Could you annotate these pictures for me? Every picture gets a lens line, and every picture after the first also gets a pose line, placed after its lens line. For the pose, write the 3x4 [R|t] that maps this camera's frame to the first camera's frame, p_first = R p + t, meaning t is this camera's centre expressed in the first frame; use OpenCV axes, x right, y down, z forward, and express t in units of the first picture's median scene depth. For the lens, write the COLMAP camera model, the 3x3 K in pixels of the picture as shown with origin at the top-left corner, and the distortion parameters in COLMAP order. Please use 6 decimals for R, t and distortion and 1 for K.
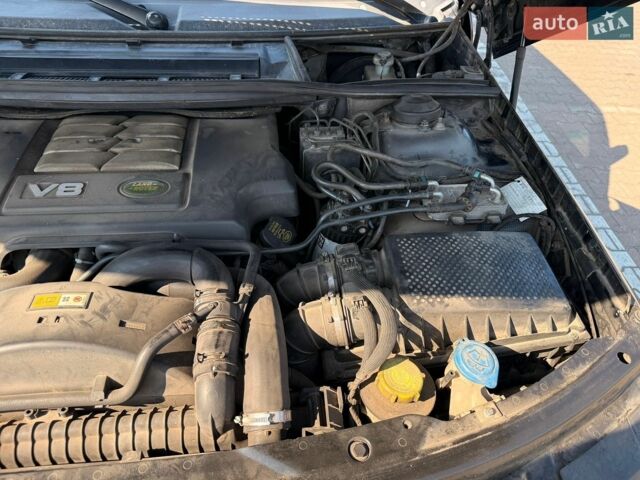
lens RADIAL K [[448.8, 0, 320.4], [0, 448.8, 254.4], [0, 0, 1]] dist [0.029863, -0.042350]
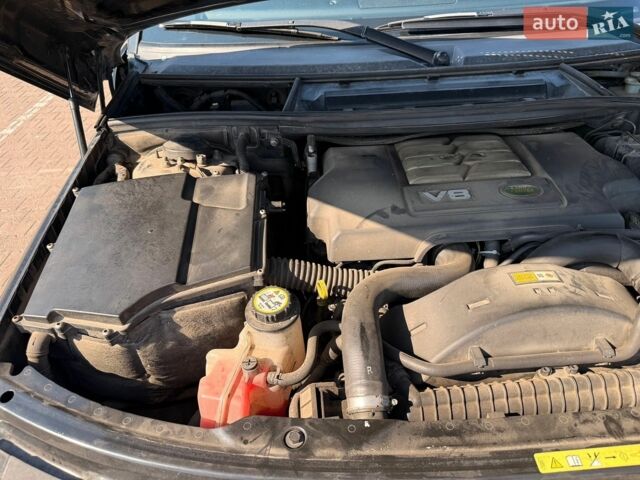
lens RADIAL K [[455.5, 0, 321.7], [0, 455.5, 251.1], [0, 0, 1]] dist [0.099540, -0.161061]
pose [[0.995326, -0.041009, -0.087434, -0.667171], [0.031124, 0.993270, -0.111564, 0.099615], [0.091421, 0.108321, 0.989903, -0.153935]]
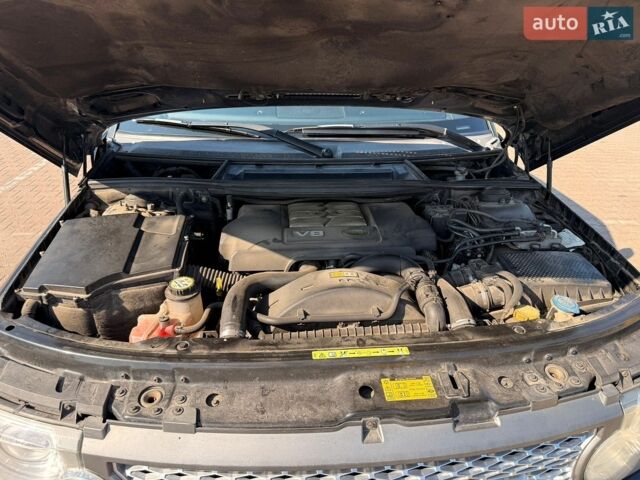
lens RADIAL K [[455.5, 0, 321.7], [0, 455.5, 251.1], [0, 0, 1]] dist [0.099540, -0.161061]
pose [[0.999697, -0.021732, -0.011573, -0.426365], [0.017404, 0.956207, -0.292173, 0.380326], [0.017416, 0.291883, 0.956295, -0.608577]]
